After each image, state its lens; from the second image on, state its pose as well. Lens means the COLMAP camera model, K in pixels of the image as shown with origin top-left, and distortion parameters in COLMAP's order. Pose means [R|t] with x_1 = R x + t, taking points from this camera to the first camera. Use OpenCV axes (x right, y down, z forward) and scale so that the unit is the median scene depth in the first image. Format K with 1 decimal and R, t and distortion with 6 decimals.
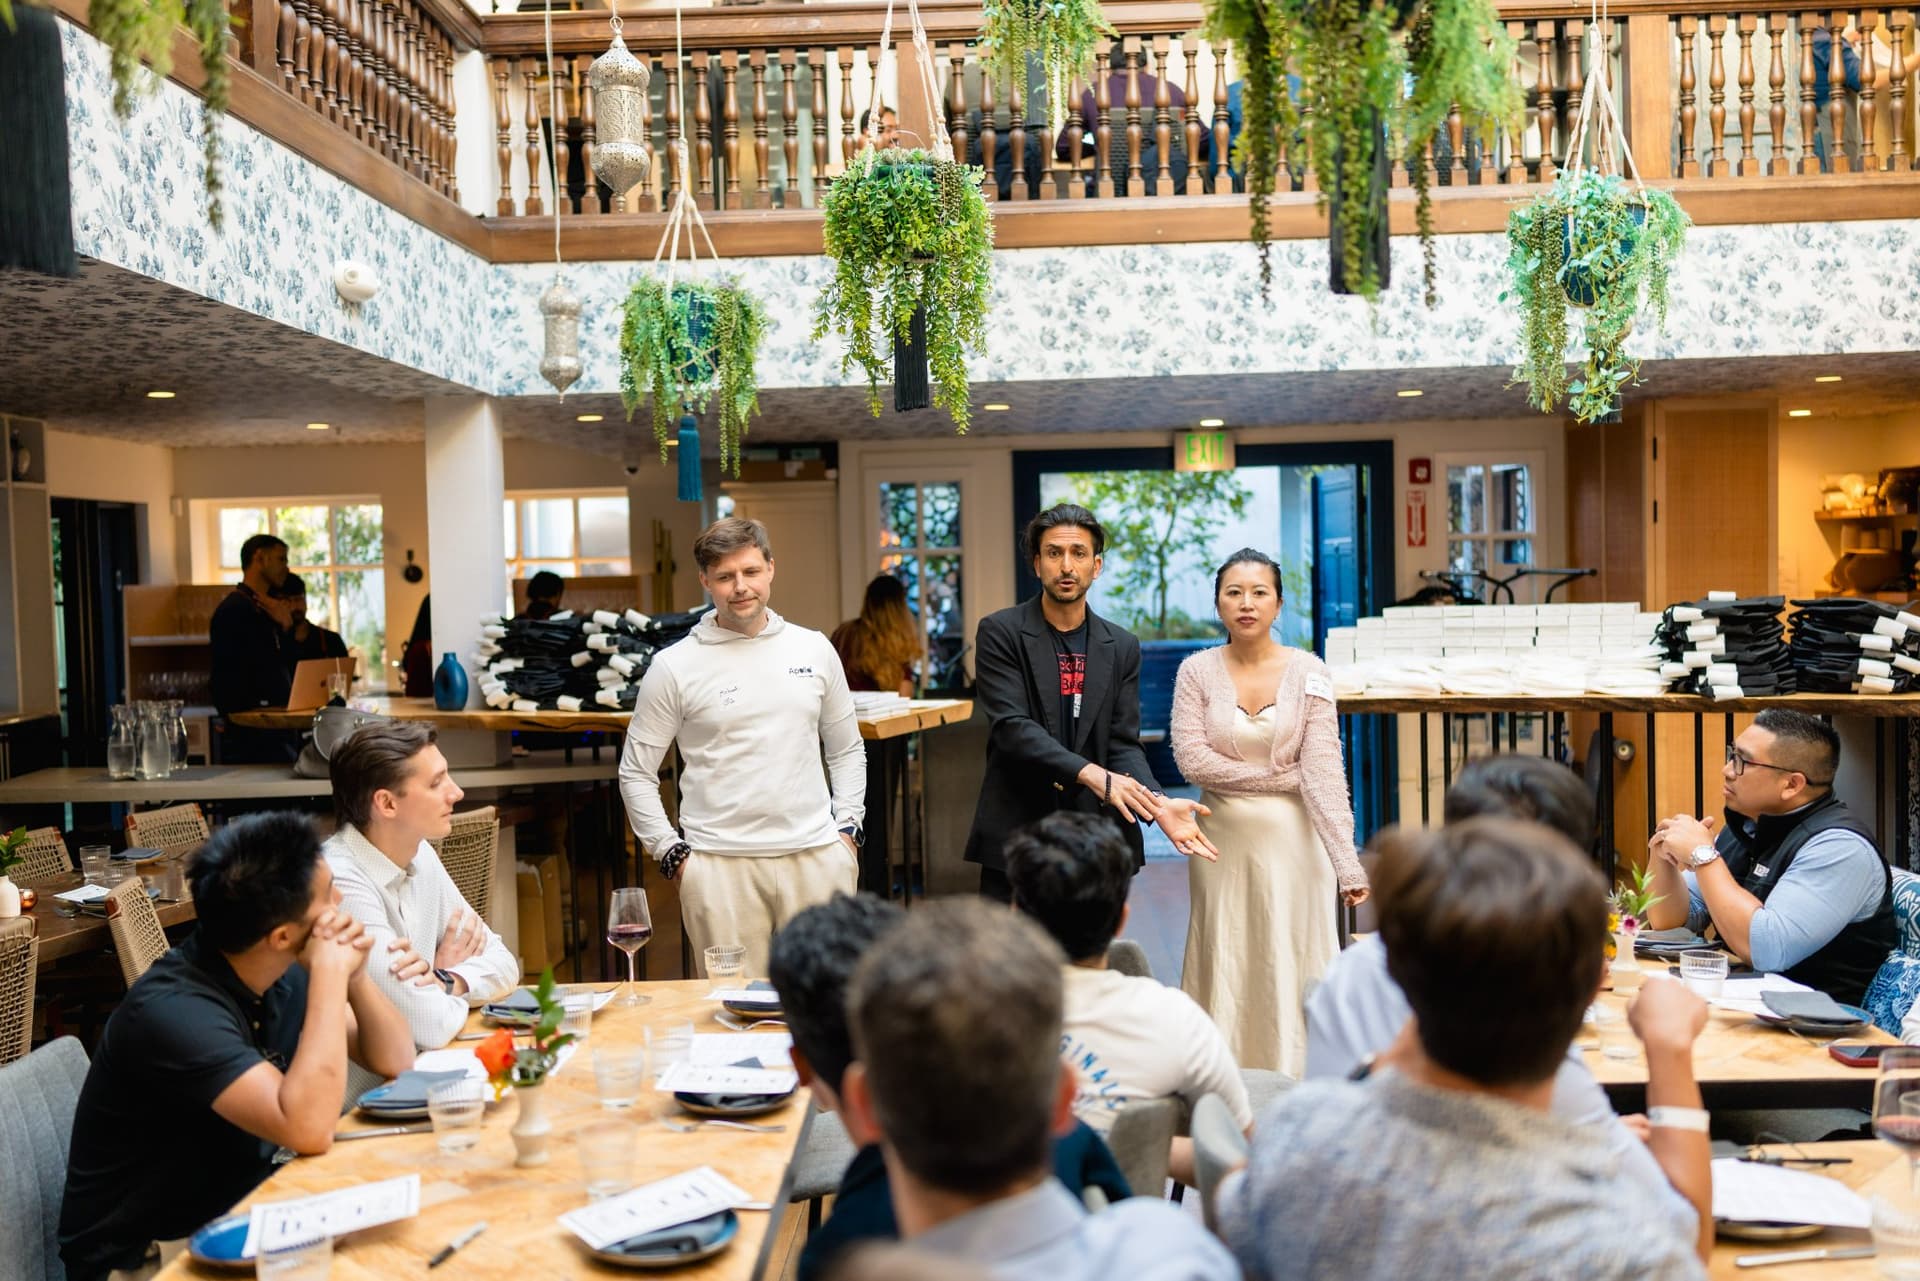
lens RADIAL K [[1817.6, 0, 963.0], [0, 1817.6, 642.9], [0, 0, 1]] dist [0.008070, -0.026324]
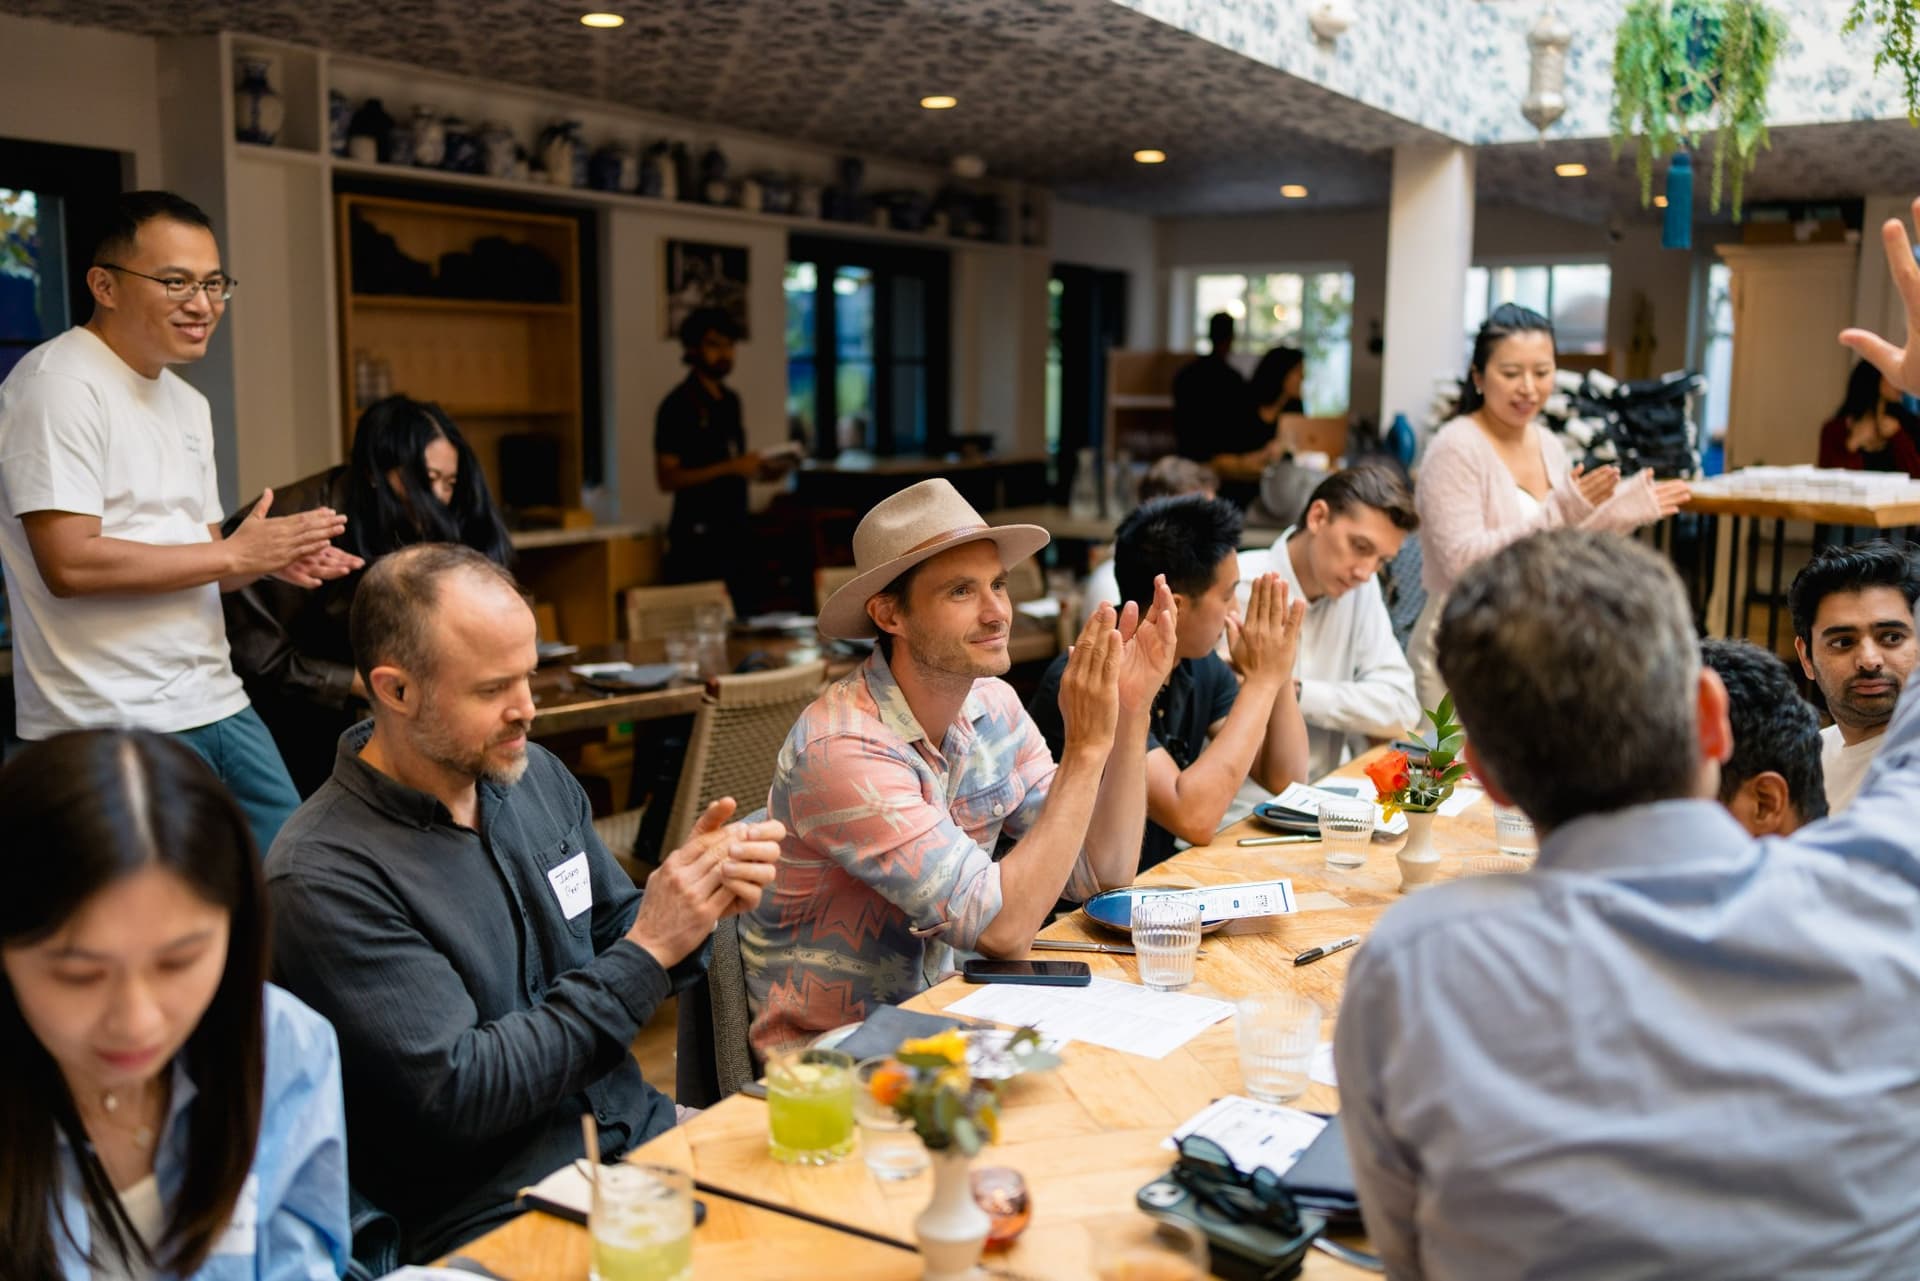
lens RADIAL K [[1817.6, 0, 963.0], [0, 1817.6, 642.9], [0, 0, 1]] dist [0.008070, -0.026324]
pose [[0.867298, 0.102418, -0.487140, 0.003471], [-0.048134, 0.991274, 0.122711, 0.020347], [0.495457, -0.082979, 0.864660, 0.026501]]
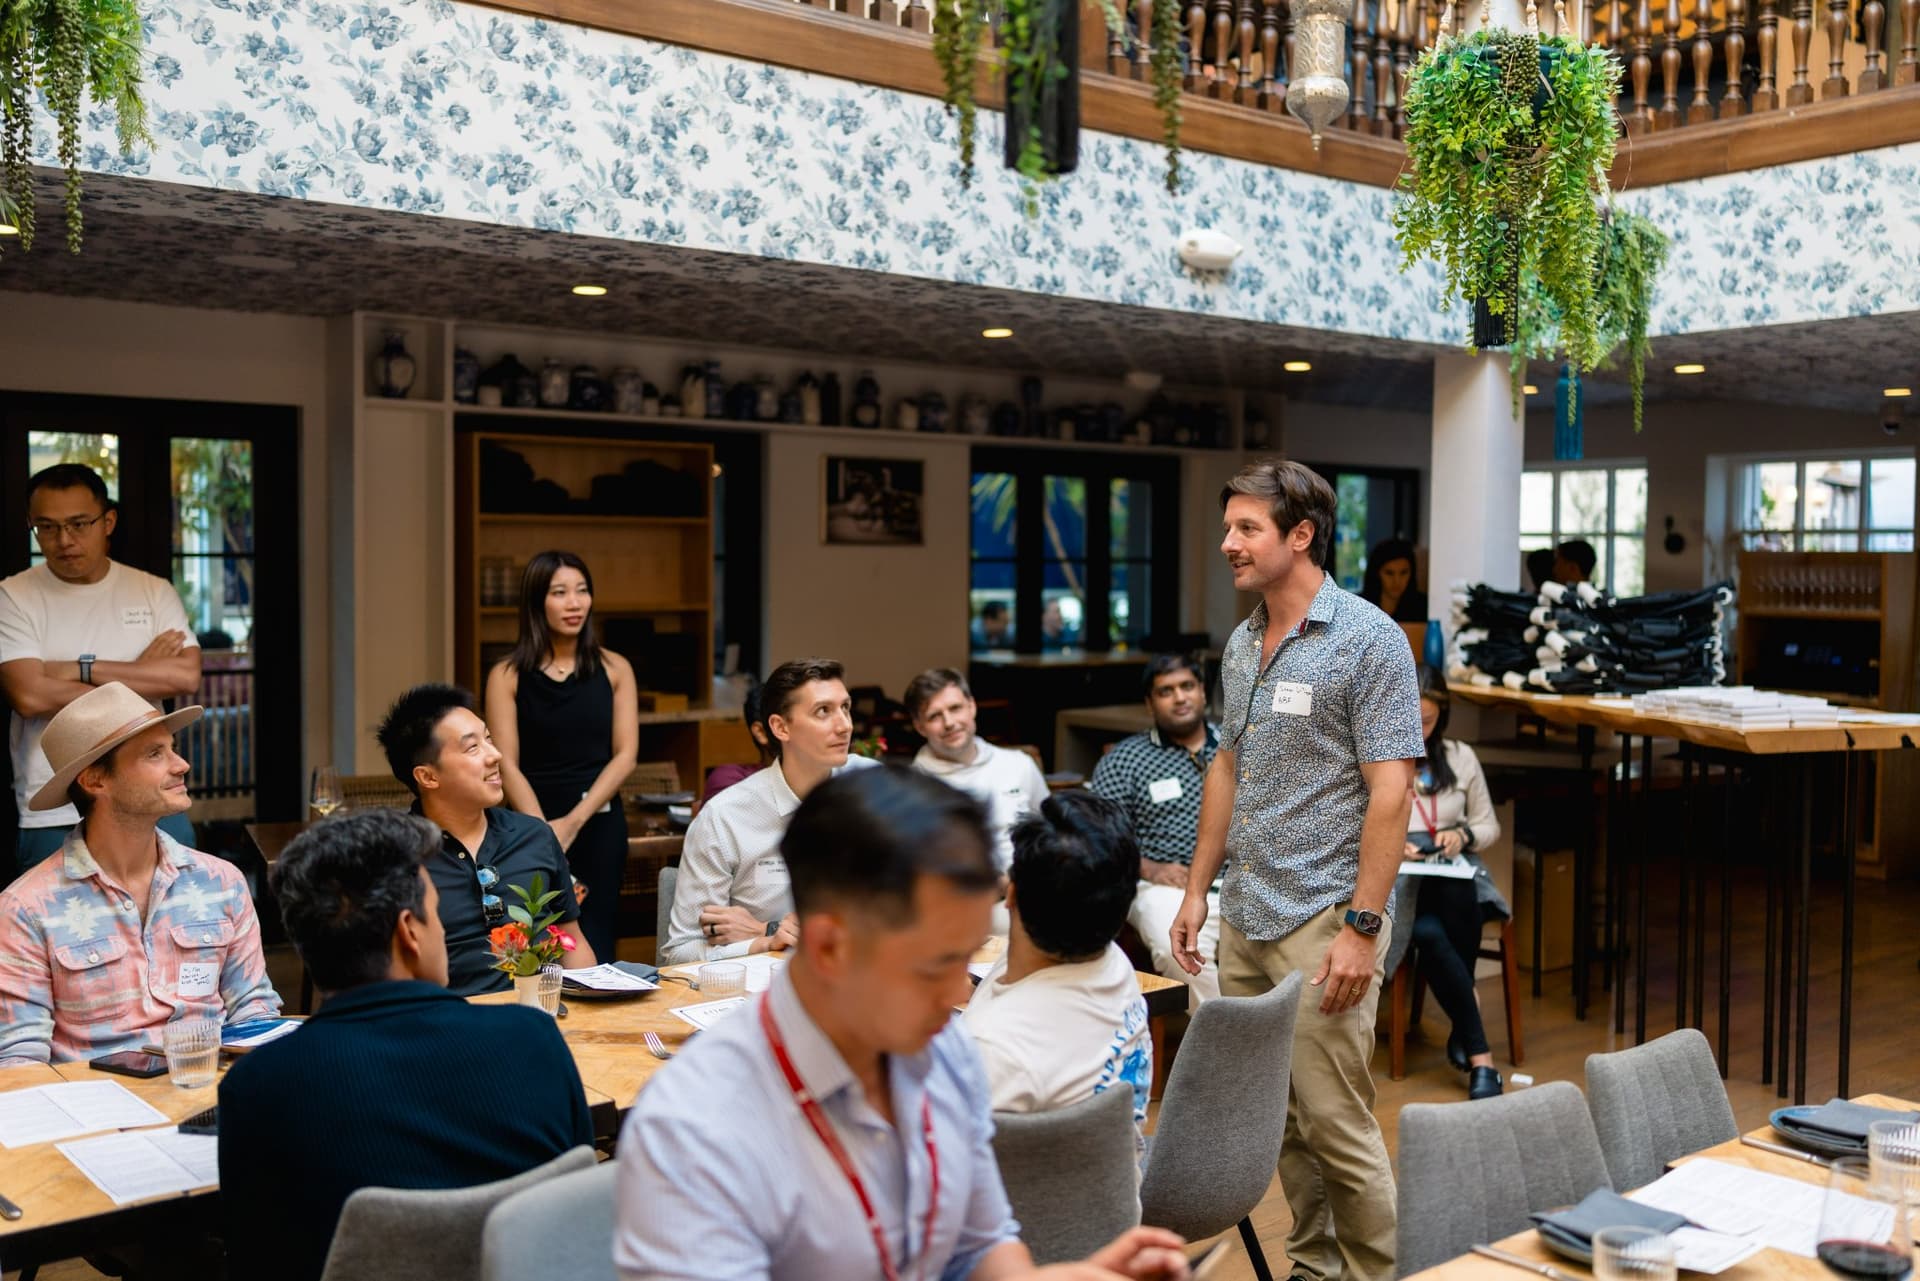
lens RADIAL K [[1814.9, 0, 968.0], [0, 1814.9, 644.2], [0, 0, 1]] dist [0.007542, -0.012263]
pose [[0.639125, 0.068466, -0.766050, 0.316567], [-0.055148, 0.997546, 0.043146, -0.010303], [0.767123, 0.014671, 0.641332, 0.196566]]
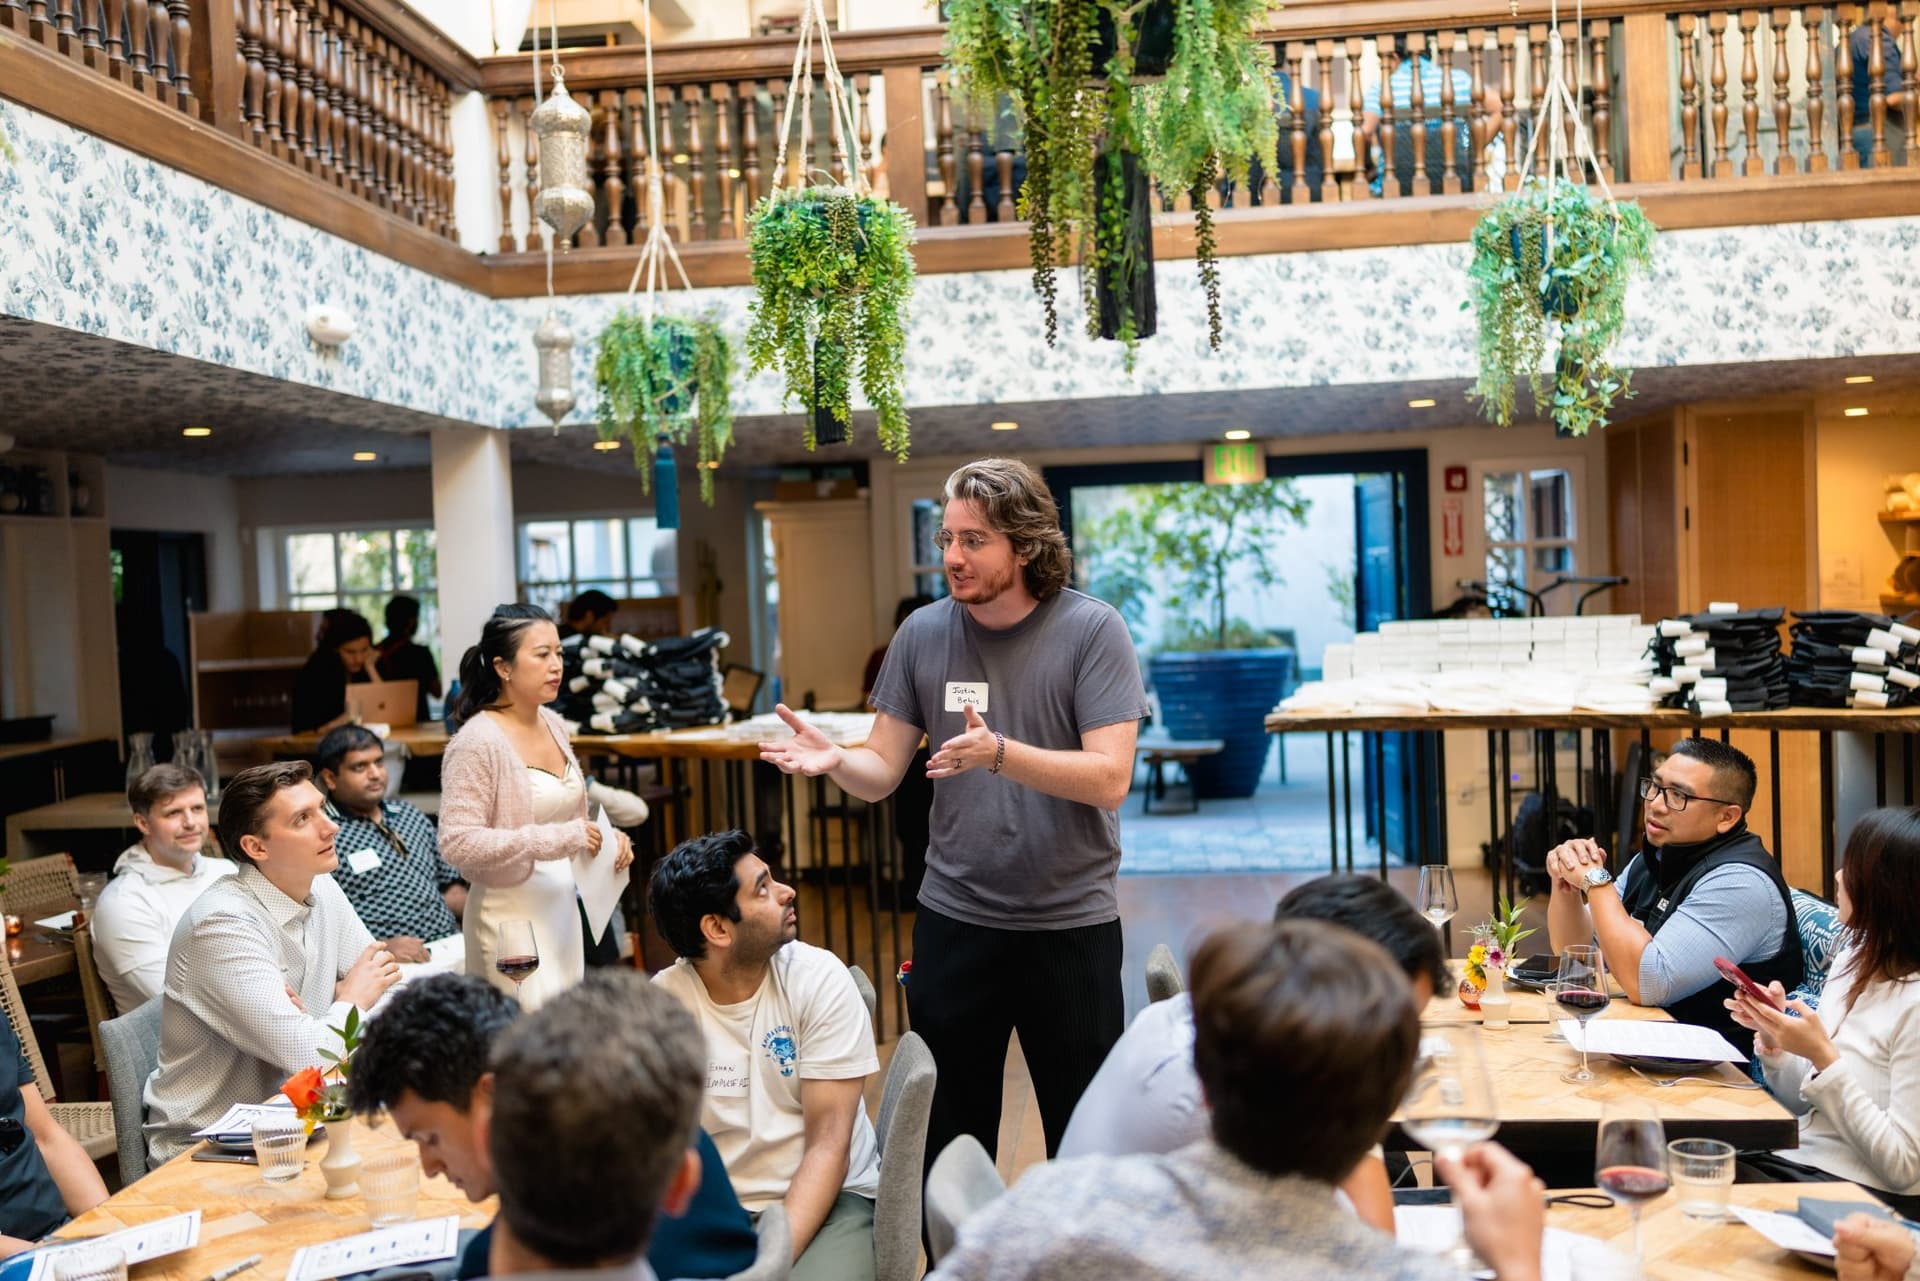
lens RADIAL K [[1817.6, 0, 963.0], [0, 1817.6, 642.9], [0, 0, 1]] dist [0.008070, -0.026324]
pose [[0.997226, -0.012351, -0.073404, 0.081613], [0.012198, 0.999922, -0.002527, -0.009429], [0.073429, 0.001624, 0.997299, -0.002973]]
